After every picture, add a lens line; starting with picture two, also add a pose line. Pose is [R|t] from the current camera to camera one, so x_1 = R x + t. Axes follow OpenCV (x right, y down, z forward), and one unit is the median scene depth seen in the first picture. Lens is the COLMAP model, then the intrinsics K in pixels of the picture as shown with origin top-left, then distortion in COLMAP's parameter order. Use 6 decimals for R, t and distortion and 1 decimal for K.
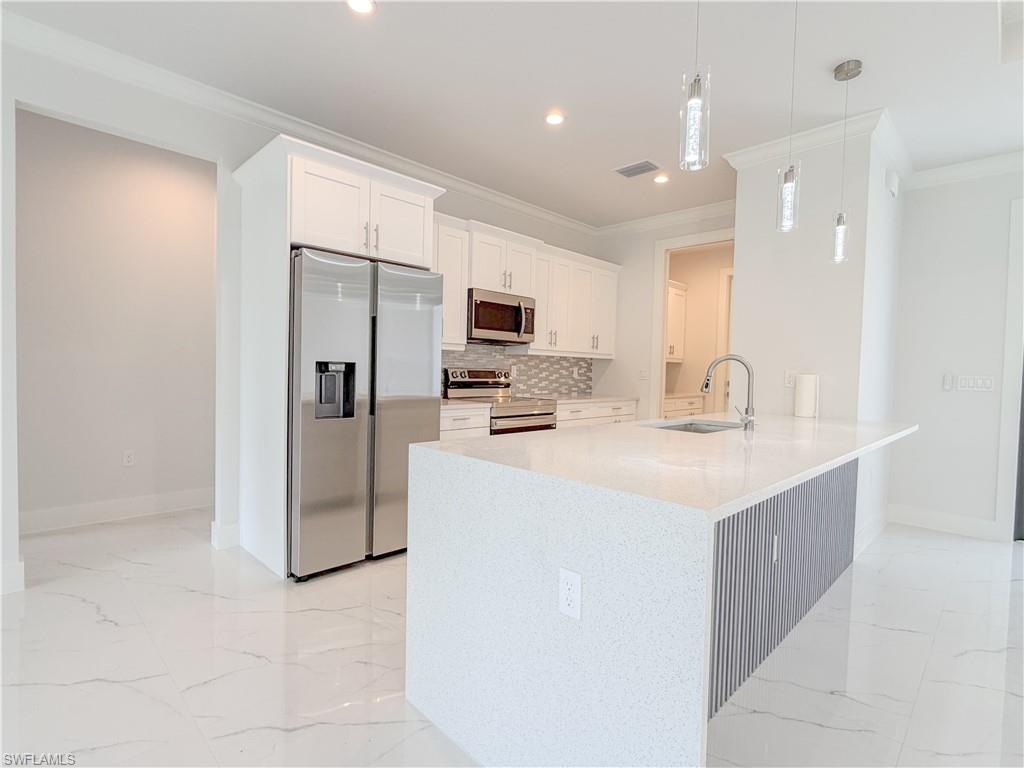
lens RADIAL K [[508.2, 0, 512.5], [0, 508.2, 388.6], [0, 0, 1]] dist [0.002866, -0.001821]
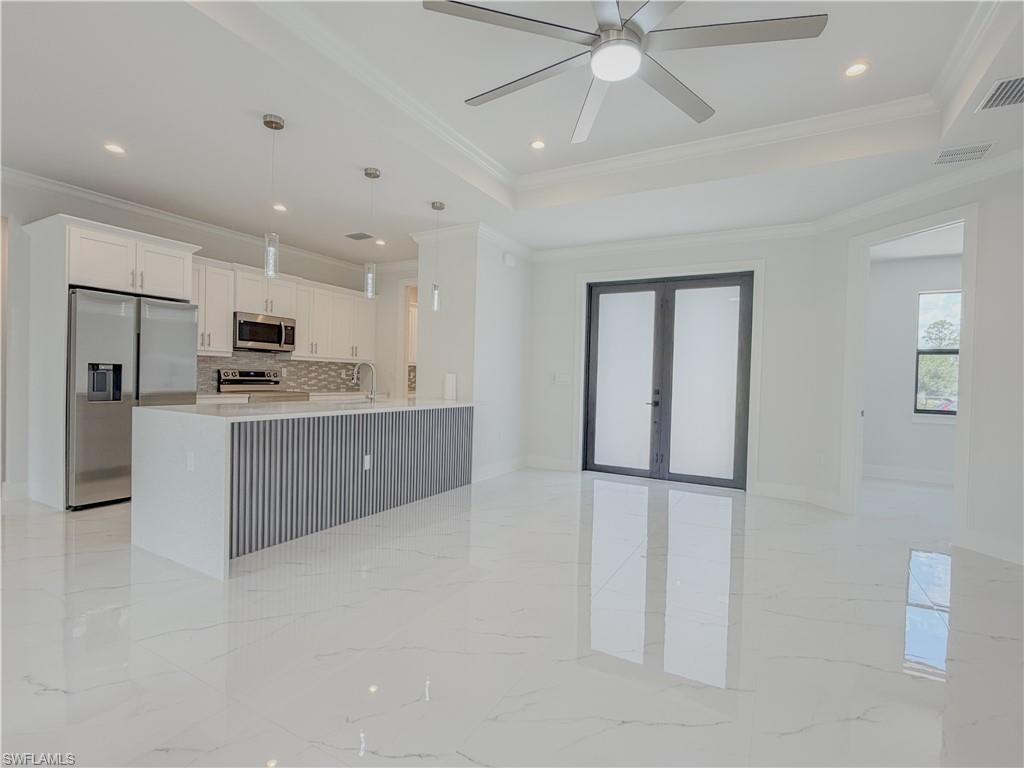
lens RADIAL K [[488.4, 0, 512.1], [0, 488.4, 386.7], [0, 0, 1]] dist [0.001152, -0.000743]
pose [[0.963149, -0.005405, 0.268913, 0.269200], [0.008755, 0.999898, -0.011259, 0.026944], [-0.268825, 0.013198, 0.963099, -0.455362]]
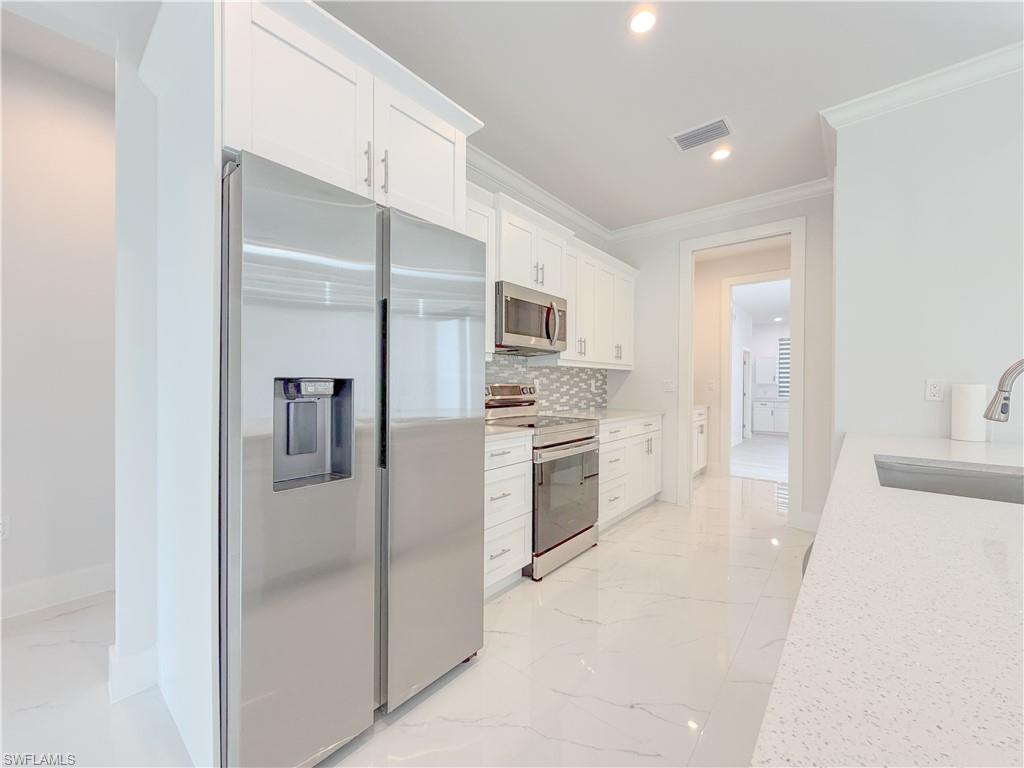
lens RADIAL K [[412.4, 0, 509.7], [0, 412.4, 386.1], [0, 0, 1]] dist [0.001307, -0.000094]
pose [[0.996504, -0.019689, 0.081197, -0.114455], [0.021994, 0.999377, -0.027592, -0.017633], [-0.080603, 0.029281, 0.996316, 0.351551]]
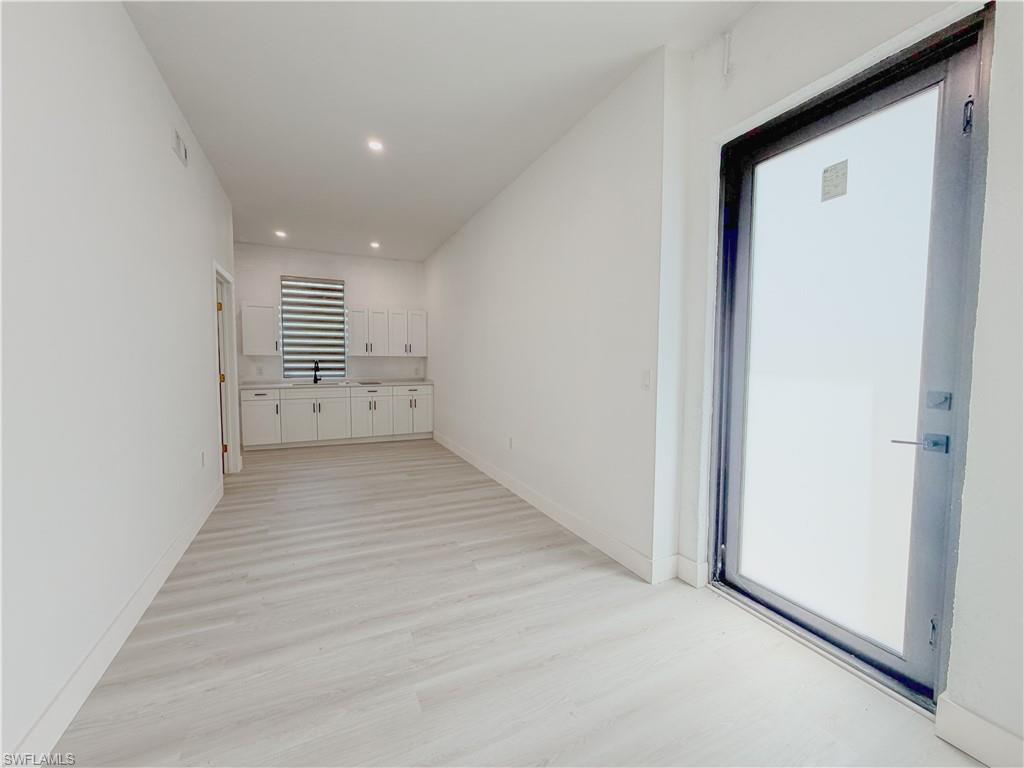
lens RADIAL K [[412.4, 0, 508.4], [0, 412.4, 385.4], [0, 0, 1]] dist [0.001307, -0.000094]
pose [[0.342376, -0.080805, 0.936082, 0.660332], [0.039602, 0.996651, 0.071549, -0.032988], [-0.938728, 0.012573, 0.344429, 1.524851]]
